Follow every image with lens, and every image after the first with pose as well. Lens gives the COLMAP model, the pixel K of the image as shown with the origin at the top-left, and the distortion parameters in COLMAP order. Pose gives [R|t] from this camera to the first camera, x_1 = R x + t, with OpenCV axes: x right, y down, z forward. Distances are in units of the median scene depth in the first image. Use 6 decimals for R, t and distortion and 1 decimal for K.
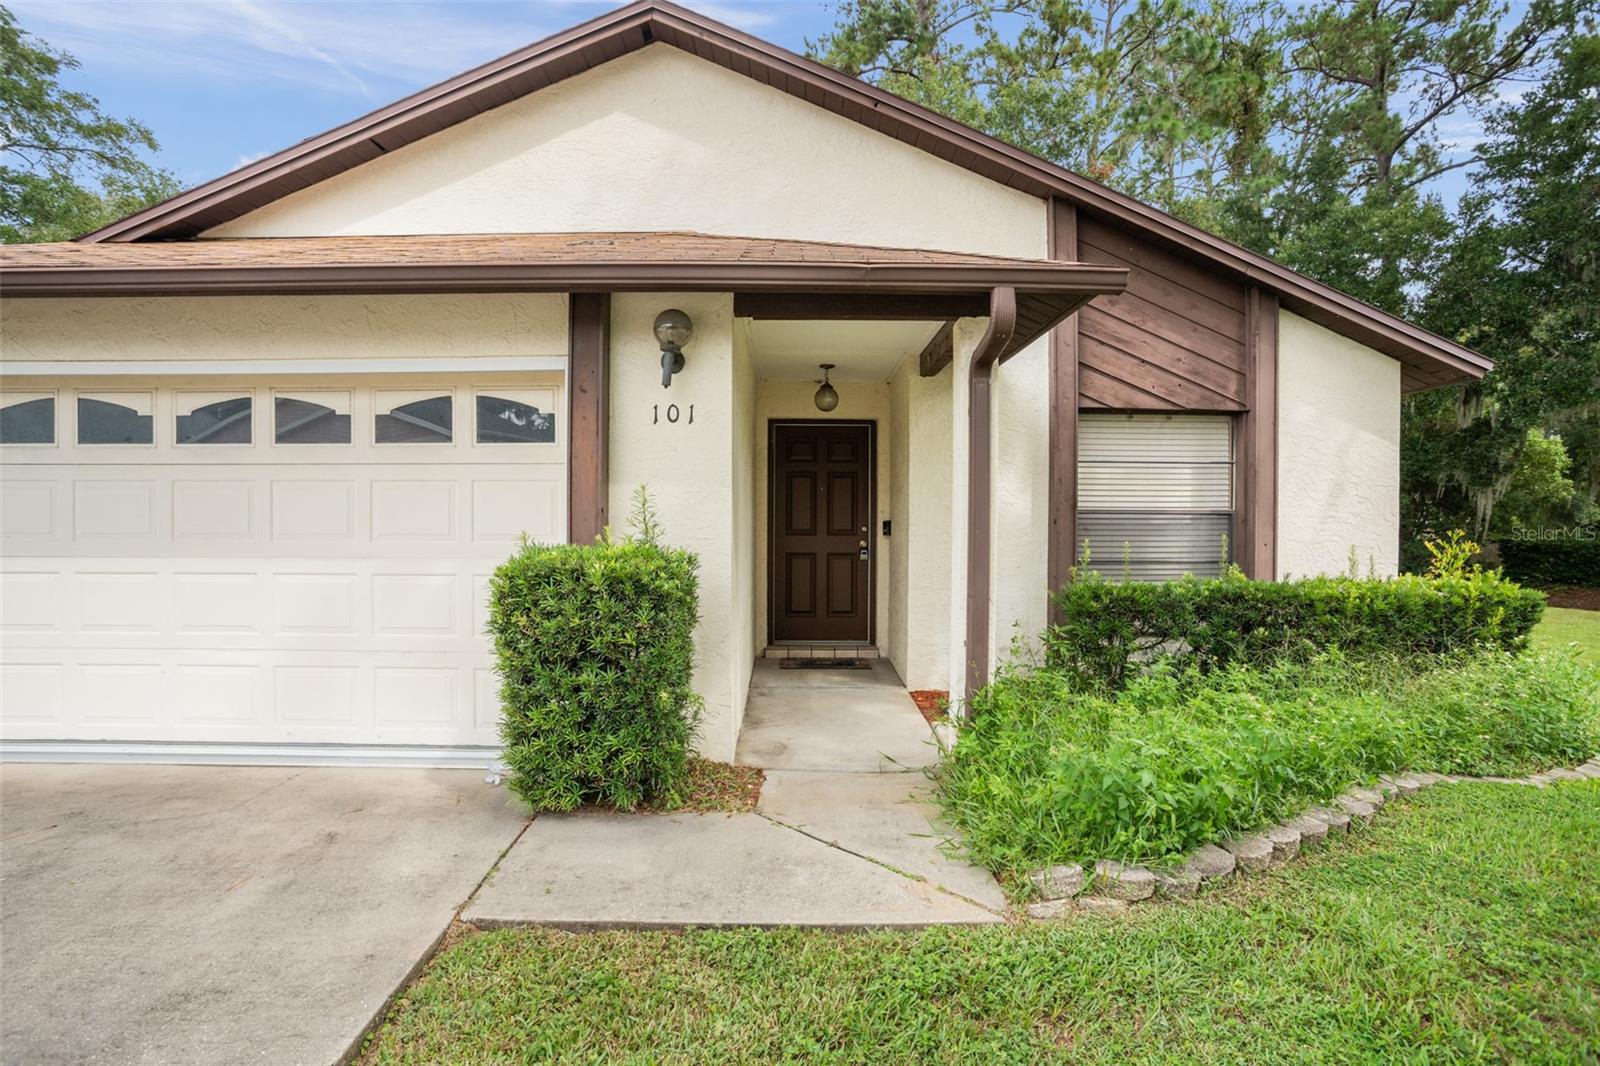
lens RADIAL K [[790.3, 0, 797.7], [0, 790.3, 527.5], [0, 0, 1]] dist [-0.063122, 0.022897]
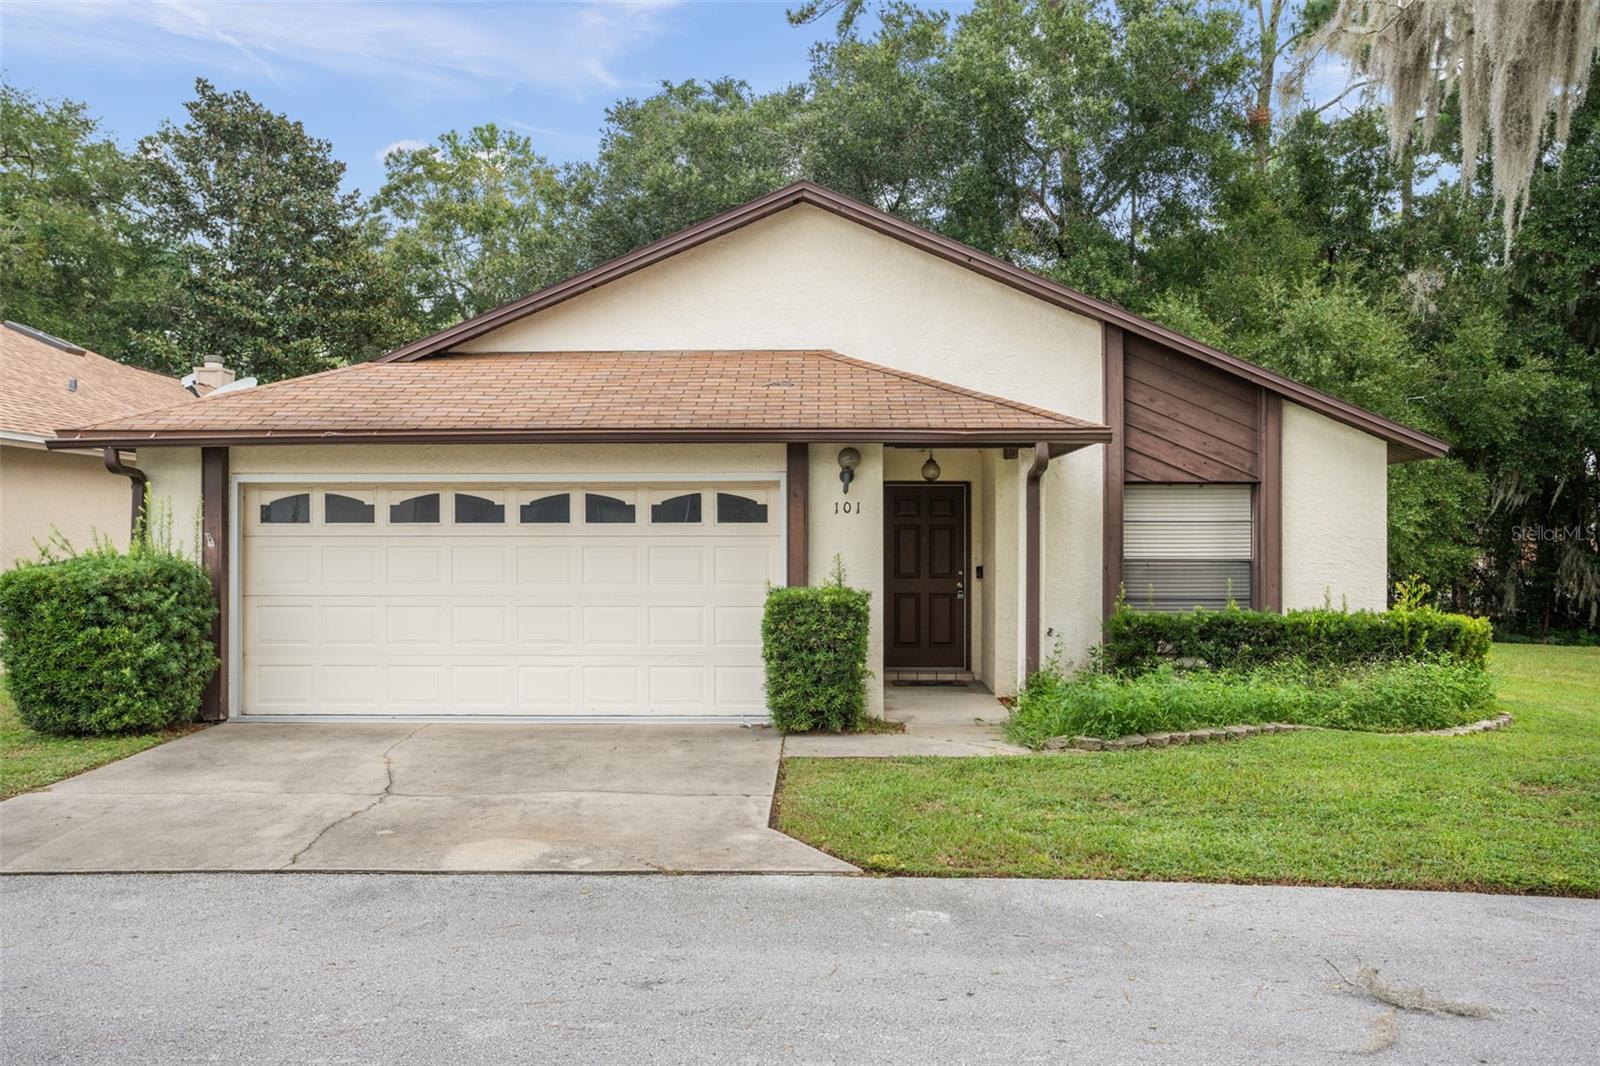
lens RADIAL K [[1367.4, 0, 800.0], [0, 1367.4, 533.0], [0, 0, 1]] dist [0.007933, 0.007959]
pose [[0.999660, -0.003970, -0.025775, -0.129212], [0.003557, 0.999865, -0.016049, -0.032142], [0.025835, 0.015952, 0.999539, -1.321919]]
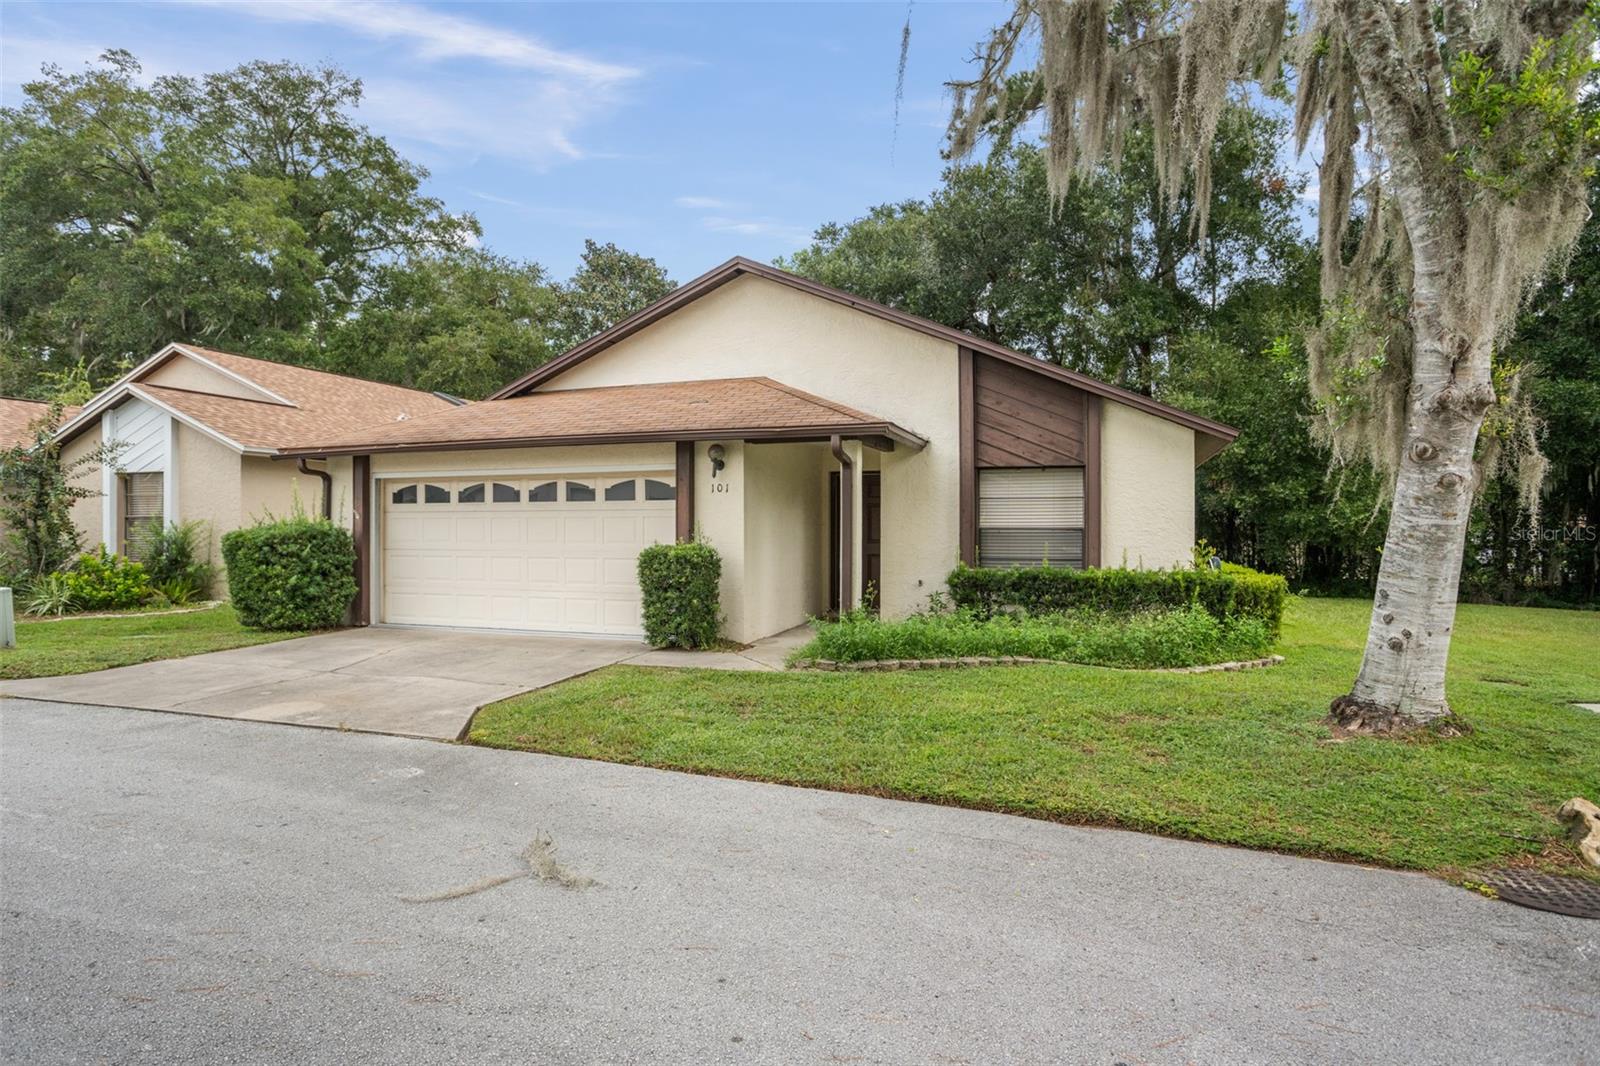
lens RADIAL K [[927.1, 0, 794.9], [0, 927.1, 521.9], [0, 0, 1]] dist [-0.065345, 0.042755]
pose [[0.939278, -0.006727, -0.343091, 0.681610], [-0.000092, 0.999803, -0.019856, 0.004565], [0.343157, 0.018682, 0.939092, -1.015083]]
